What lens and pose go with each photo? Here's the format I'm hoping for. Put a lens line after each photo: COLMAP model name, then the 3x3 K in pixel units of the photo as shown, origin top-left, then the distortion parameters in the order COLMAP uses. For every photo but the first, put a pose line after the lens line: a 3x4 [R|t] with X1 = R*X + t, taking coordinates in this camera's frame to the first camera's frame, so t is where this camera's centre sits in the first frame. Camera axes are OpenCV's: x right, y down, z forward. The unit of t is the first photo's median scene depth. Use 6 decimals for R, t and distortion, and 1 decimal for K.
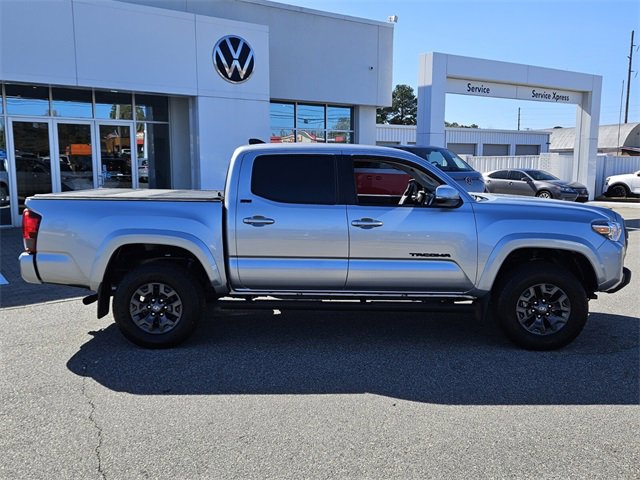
lens RADIAL K [[571.3, 0, 320.0], [0, 571.3, 240.0], [0, 0, 1]] dist [0.044350, -0.000514]
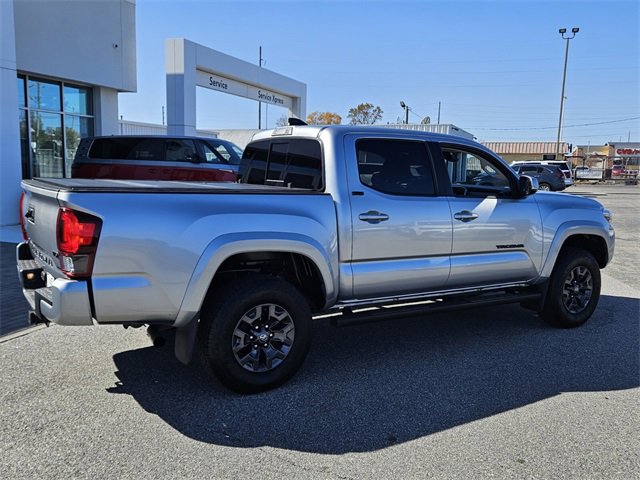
lens RADIAL K [[579.3, 0, 320.0], [0, 579.3, 240.0], [0, 0, 1]] dist [0.097232, -0.136494]
pose [[0.834923, -0.049305, 0.548154, -0.637012], [0.048092, 0.998705, 0.016579, -0.017364], [-0.548262, 0.012519, 0.836213, 0.326607]]
